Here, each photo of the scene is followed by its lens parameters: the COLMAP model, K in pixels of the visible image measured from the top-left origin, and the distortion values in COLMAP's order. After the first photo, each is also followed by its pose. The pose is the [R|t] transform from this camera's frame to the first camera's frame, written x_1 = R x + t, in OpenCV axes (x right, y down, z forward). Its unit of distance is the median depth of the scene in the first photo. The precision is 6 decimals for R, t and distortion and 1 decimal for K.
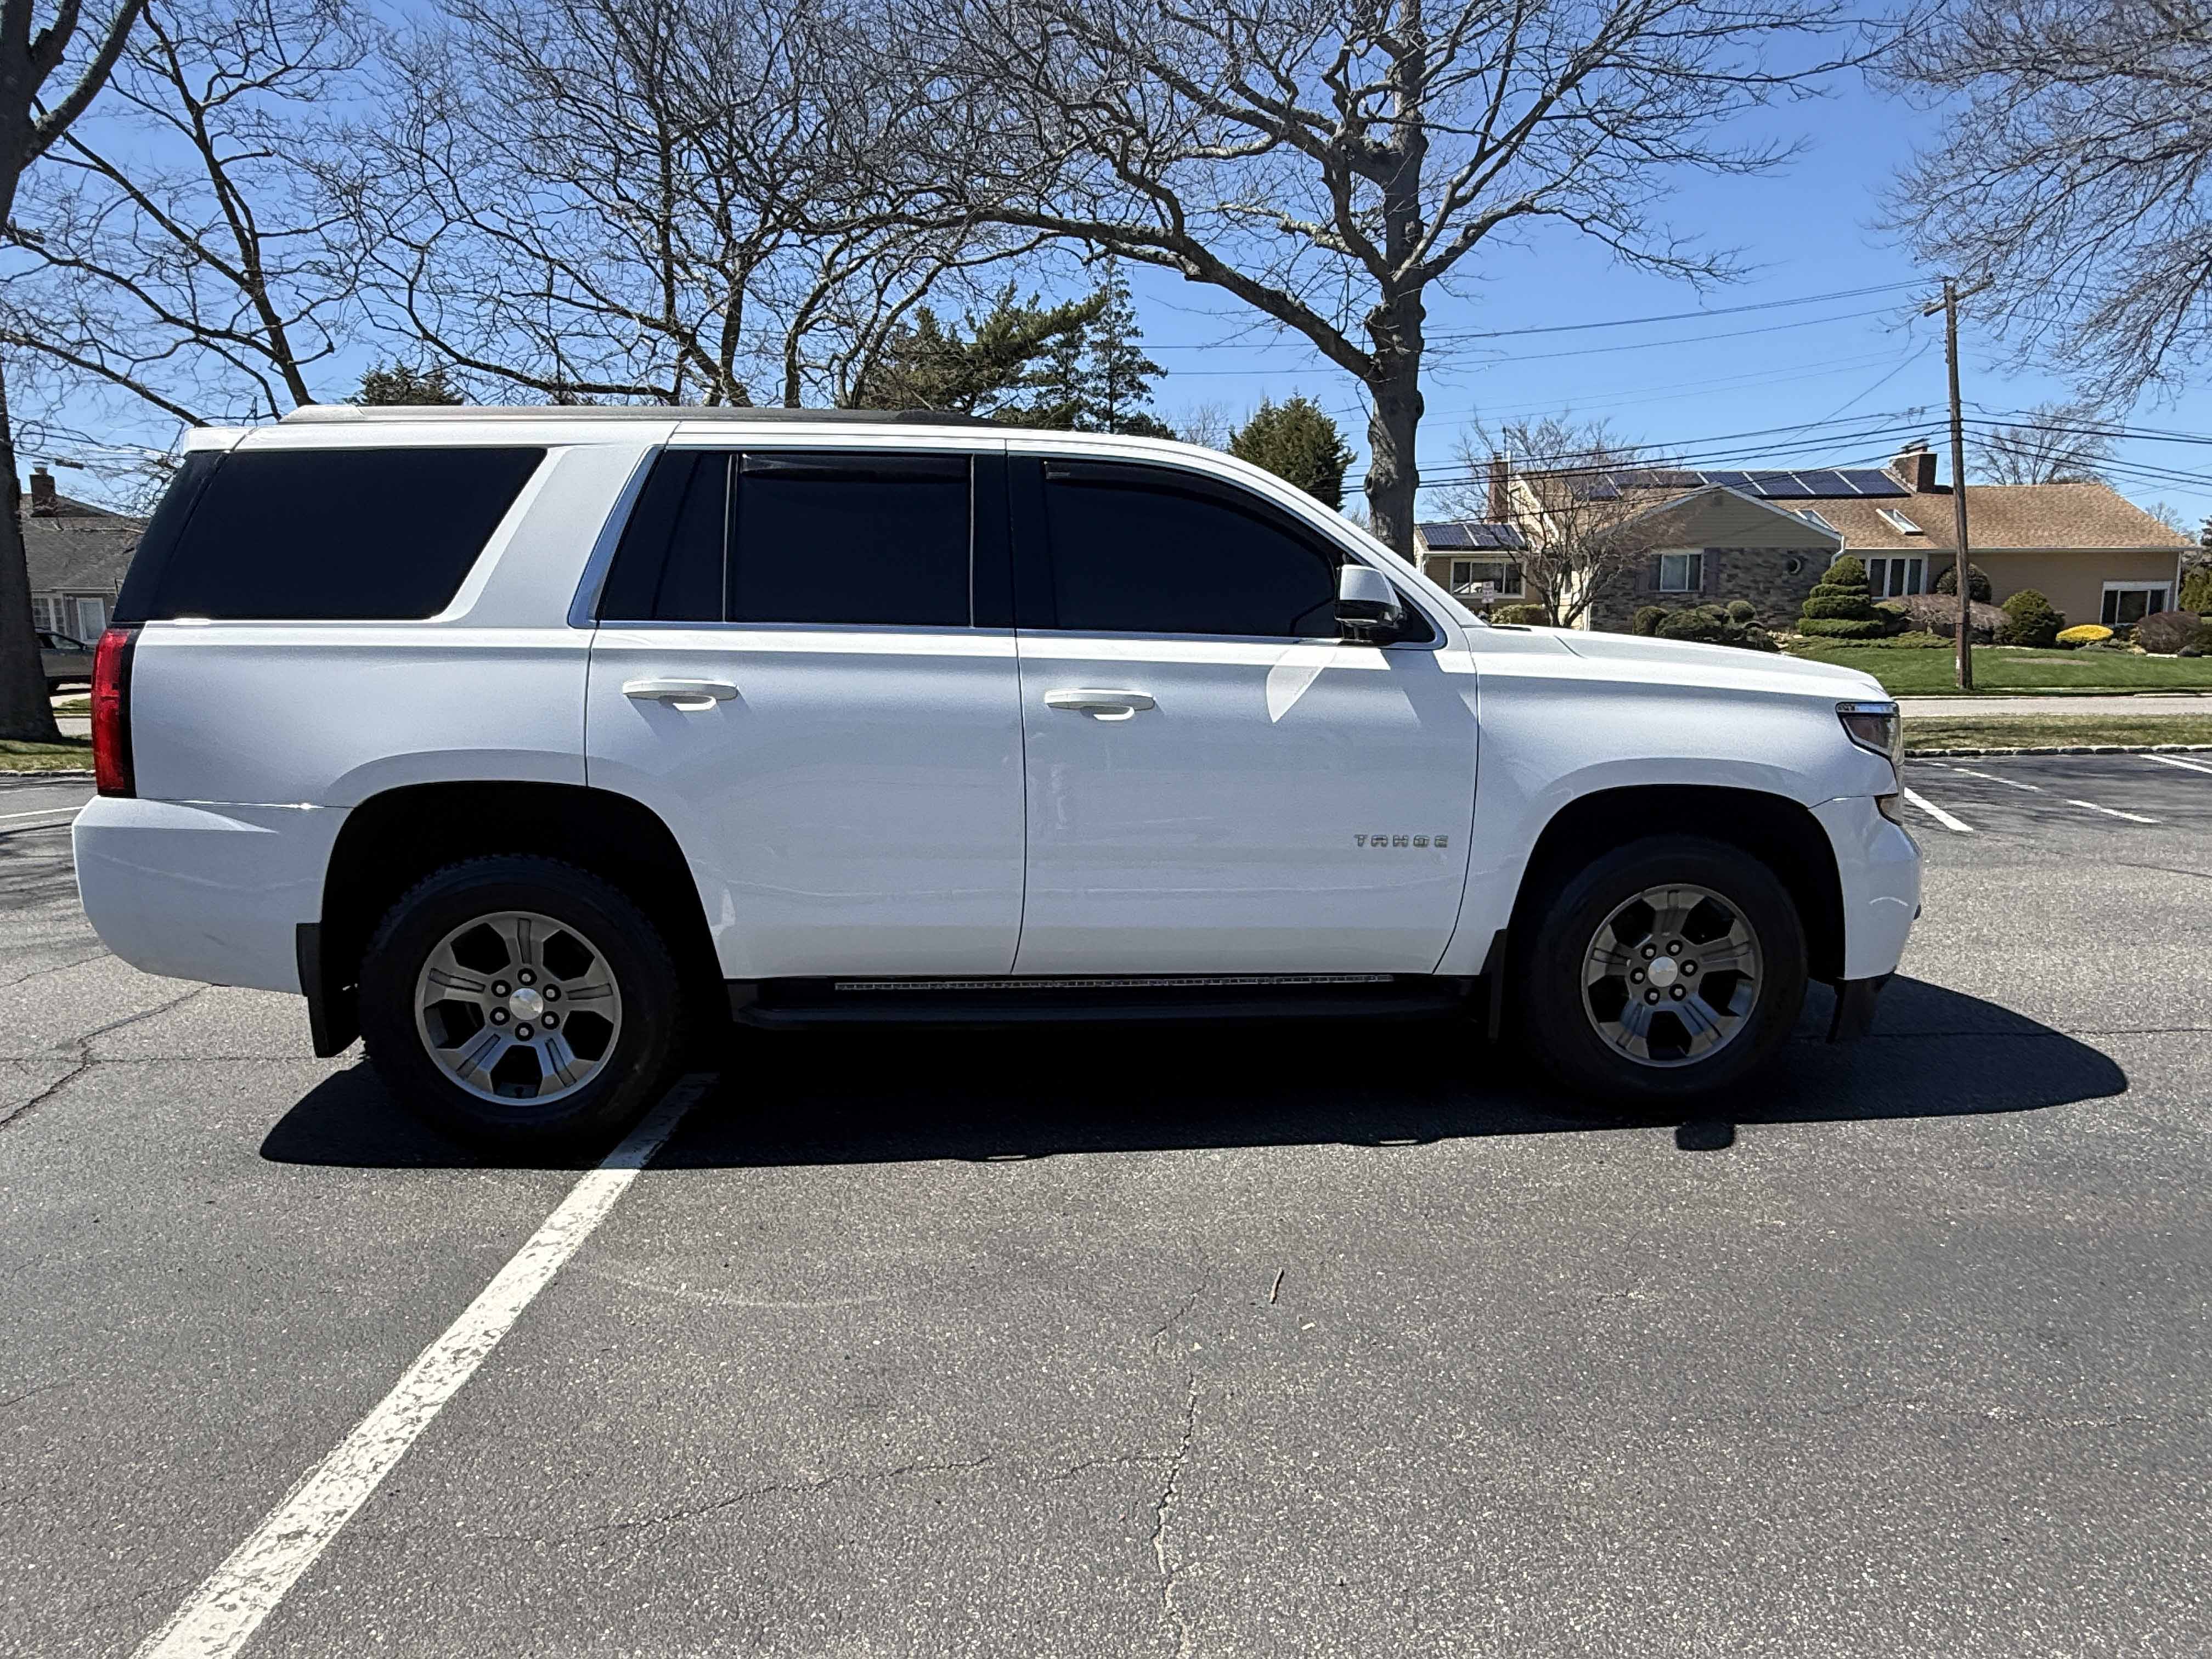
lens RADIAL K [[1348.0, 0, 1104.1], [0, 1348.0, 836.6], [0, 0, 1]] dist [-0.004006, 0.002110]
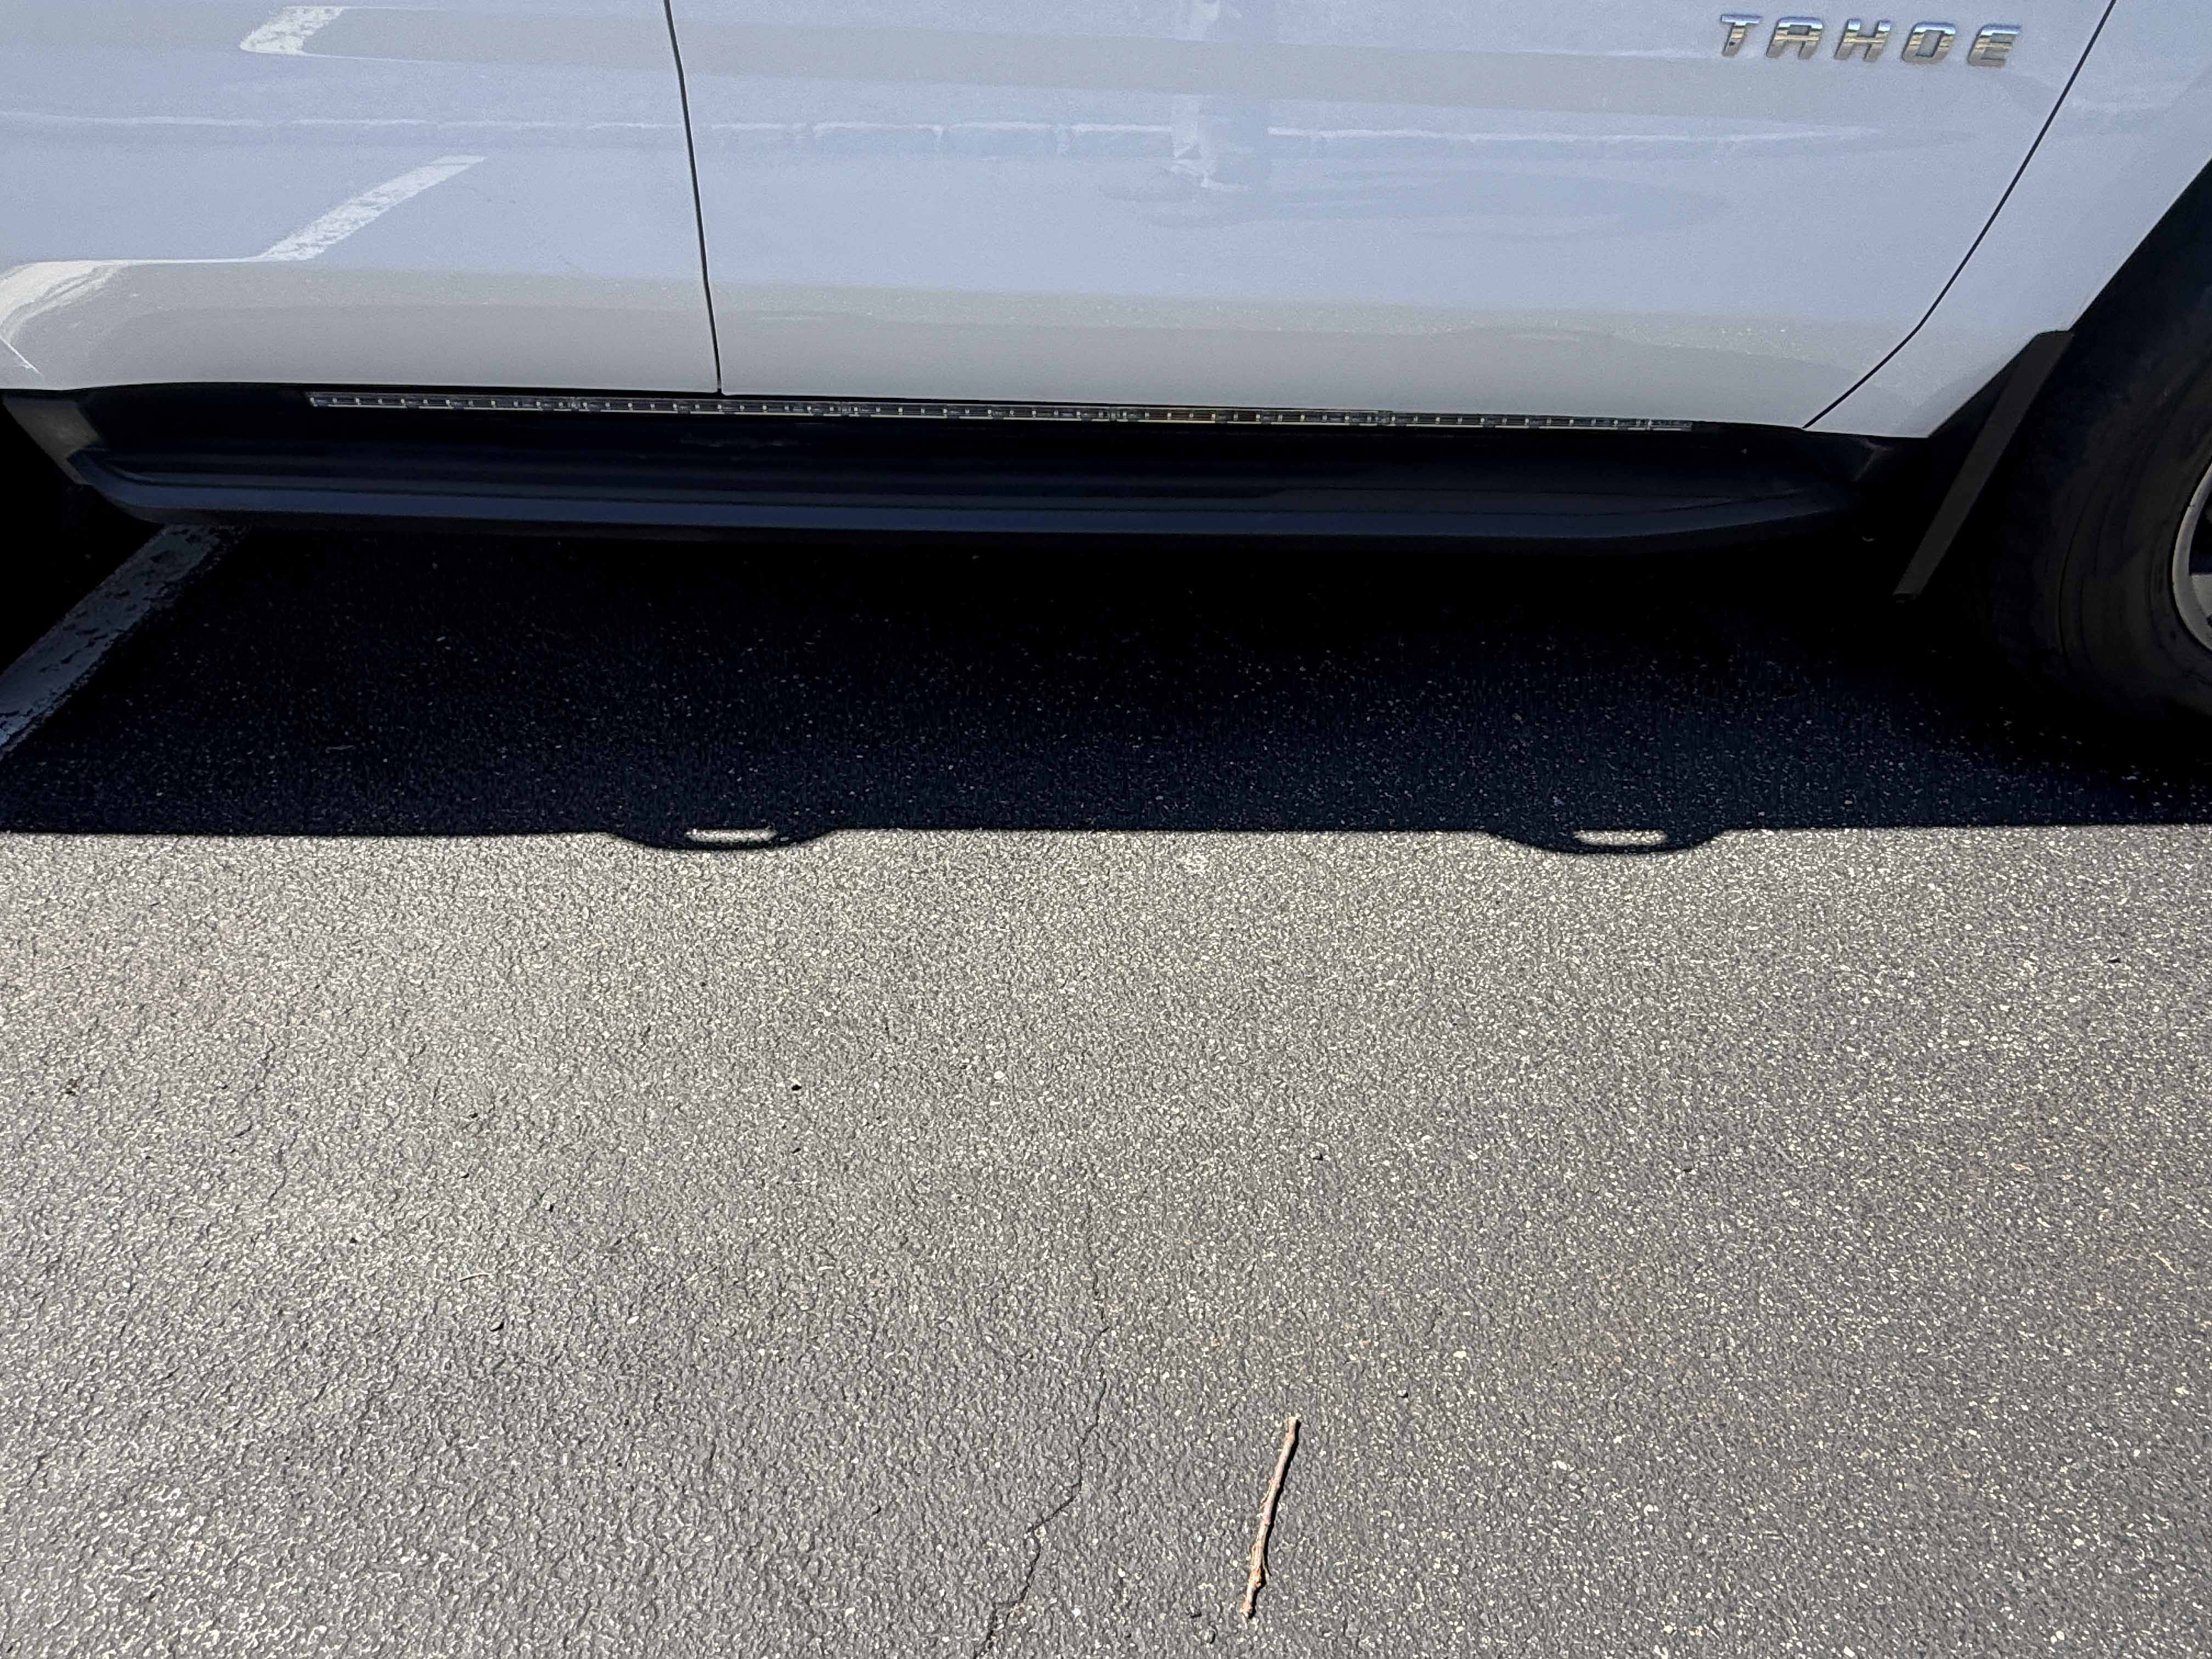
lens RADIAL K [[1348.0, 0, 1104.1], [0, 1348.0, 836.6], [0, 0, 1]] dist [-0.004006, 0.002110]
pose [[0.997640, 0.057506, -0.037525, 0.067110], [-0.025405, 0.816823, 0.576329, -0.021507], [0.063794, -0.574016, 0.816356, 0.632985]]
